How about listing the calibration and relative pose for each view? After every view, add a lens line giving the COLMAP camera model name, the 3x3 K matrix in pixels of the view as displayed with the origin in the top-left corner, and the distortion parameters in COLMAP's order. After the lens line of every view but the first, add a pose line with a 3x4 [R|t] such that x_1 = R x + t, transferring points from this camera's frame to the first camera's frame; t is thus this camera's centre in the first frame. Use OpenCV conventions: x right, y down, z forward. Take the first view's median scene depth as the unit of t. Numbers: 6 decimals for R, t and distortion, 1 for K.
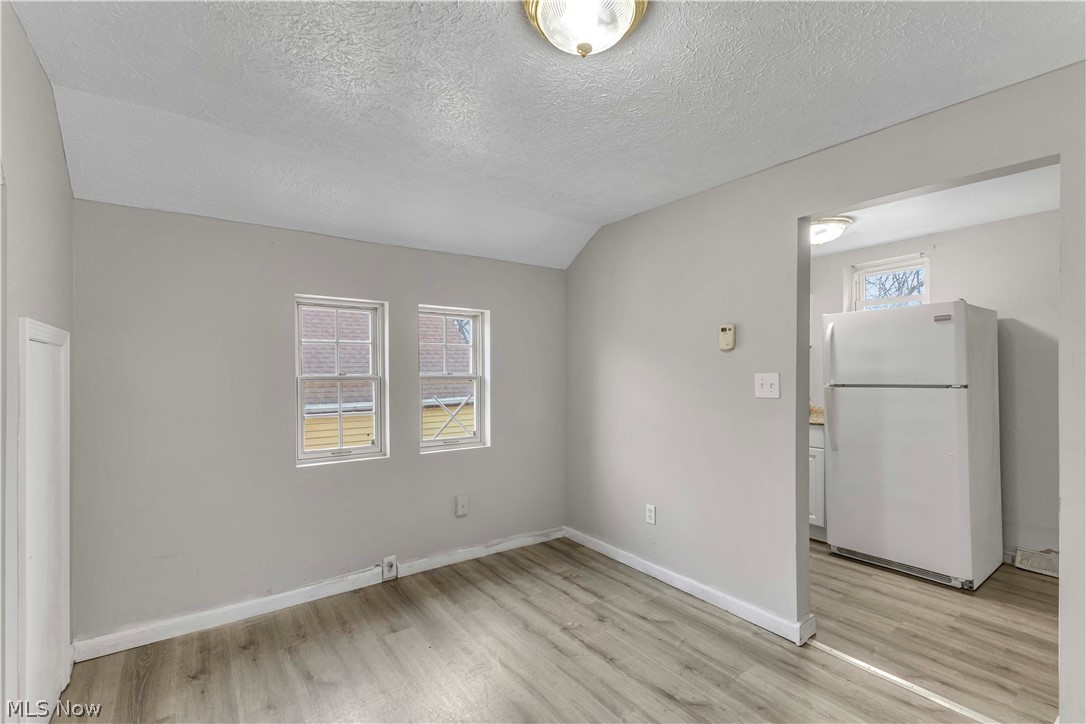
lens RADIAL K [[470.8, 0, 543.0], [0, 470.8, 372.5], [0, 0, 1]] dist [0.009288, -0.001774]
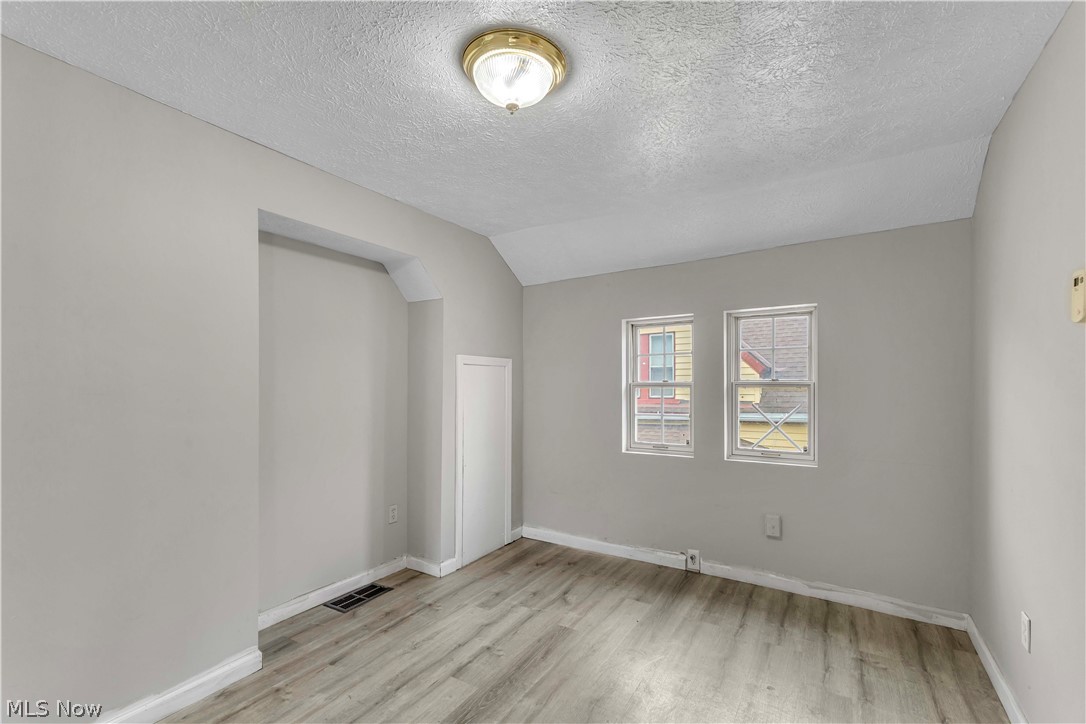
lens RADIAL K [[470.8, 0, 543.6], [0, 470.8, 376.9], [0, 0, 1]] dist [0.009288, -0.001774]
pose [[0.371751, -0.015941, -0.928196, 0.561334], [0.004701, 0.999872, -0.015289, 0.009657], [0.928321, 0.001320, 0.371778, 0.283154]]
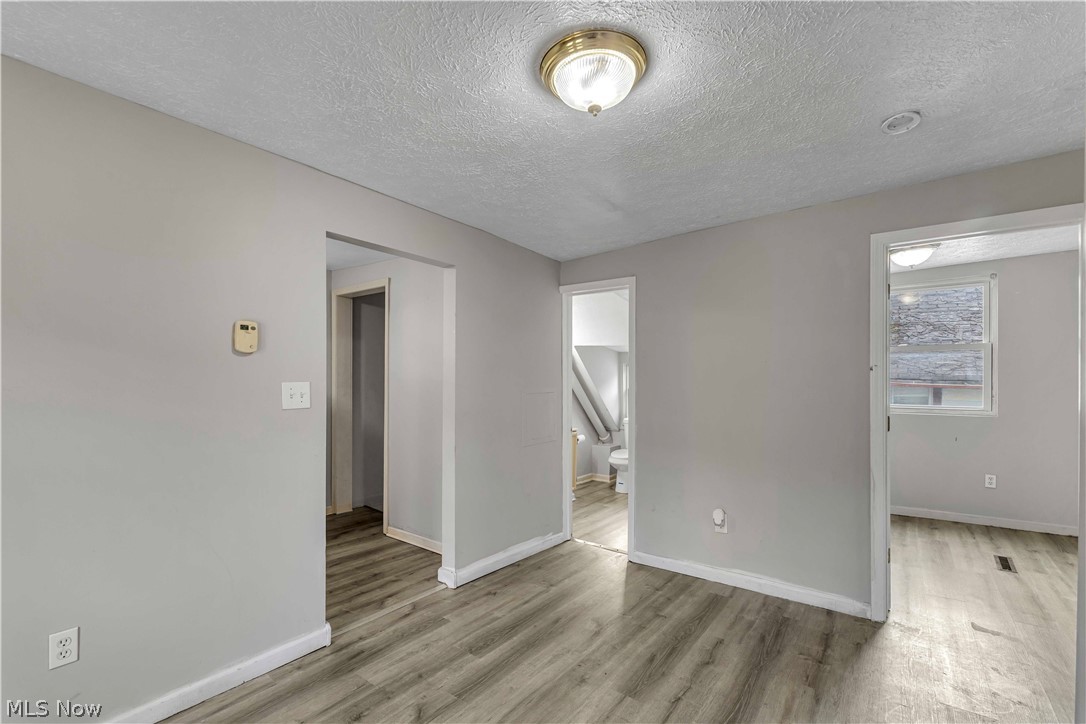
lens RADIAL K [[470.8, 0, 540.8], [0, 470.8, 372.6], [0, 0, 1]] dist [0.009288, -0.001774]
pose [[-0.283412, 0.011175, 0.958933, -0.460145], [-0.006803, 0.999884, -0.013663, -0.006789], [-0.958974, -0.010396, -0.283303, 0.666789]]
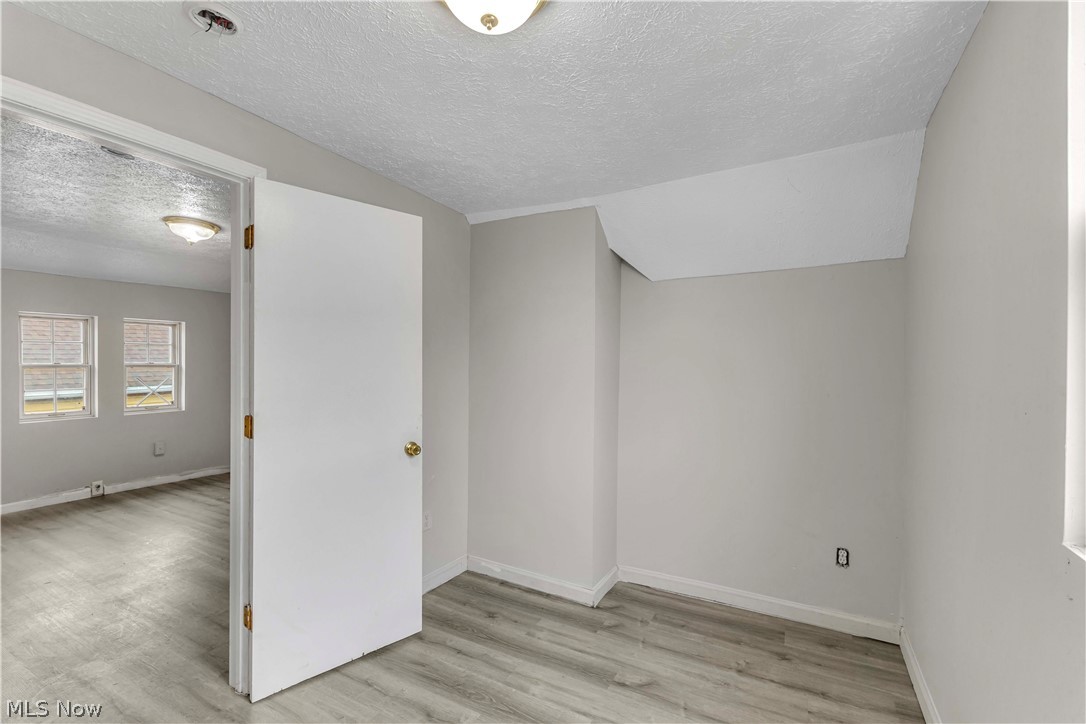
lens RADIAL K [[470.8, 0, 543.2], [0, 470.8, 359.4], [0, 0, 1]] dist [0.009288, -0.001774]
pose [[0.906702, 0.002738, 0.421764, 0.343800], [0.001844, 0.999944, -0.010454, 0.010629], [-0.421769, 0.010256, 0.906646, -1.032825]]
